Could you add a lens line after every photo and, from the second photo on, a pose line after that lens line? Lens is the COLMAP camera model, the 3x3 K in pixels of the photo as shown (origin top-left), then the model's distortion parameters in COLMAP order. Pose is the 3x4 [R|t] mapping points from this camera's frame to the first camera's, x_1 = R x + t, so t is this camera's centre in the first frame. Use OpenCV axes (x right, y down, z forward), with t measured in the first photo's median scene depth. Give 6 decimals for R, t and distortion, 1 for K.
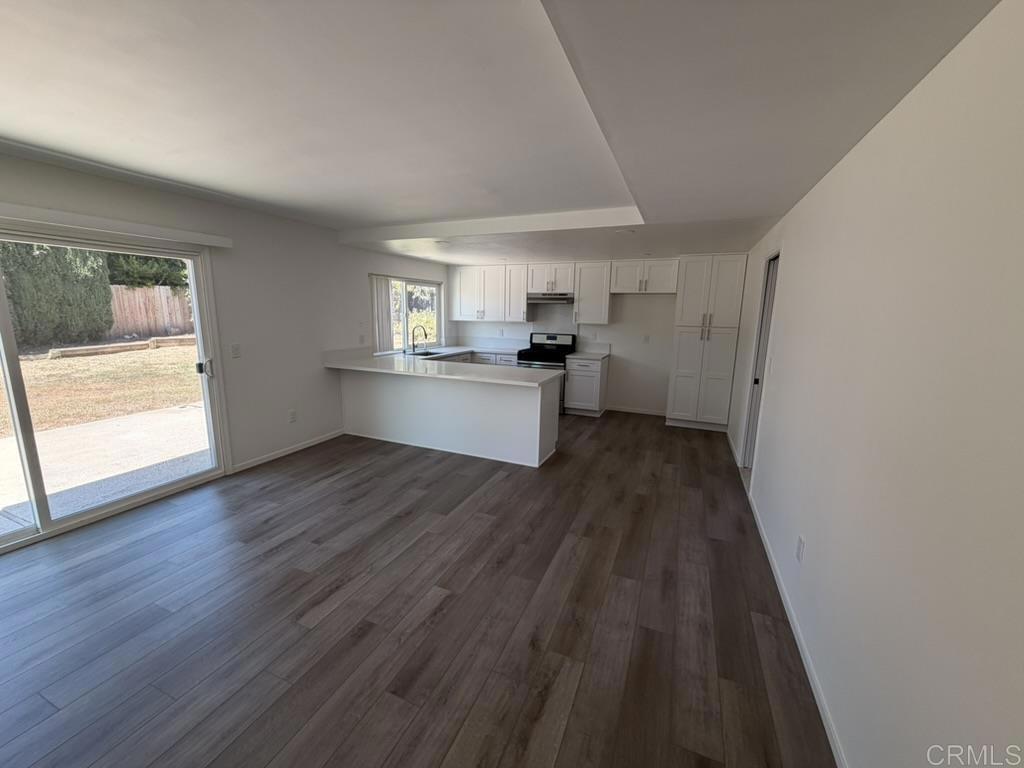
lens RADIAL K [[408.5, 0, 509.5], [0, 408.5, 381.7], [0, 0, 1]] dist [-0.001389, -0.000274]
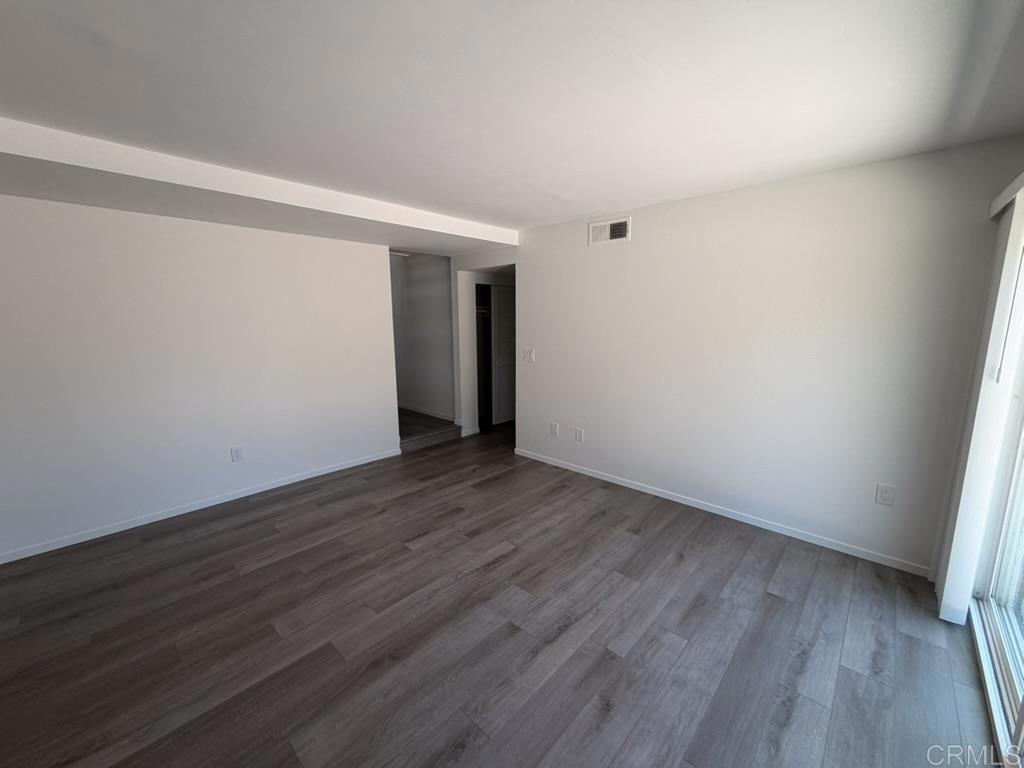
lens RADIAL K [[408.5, 0, 511.1], [0, 408.5, 384.0], [0, 0, 1]] dist [-0.001389, -0.000274]
pose [[-0.941537, -0.067471, 0.330084, -0.797448], [0.045981, 0.944840, 0.324289, -0.320815], [-0.333757, 0.320507, -0.886499, 1.772354]]
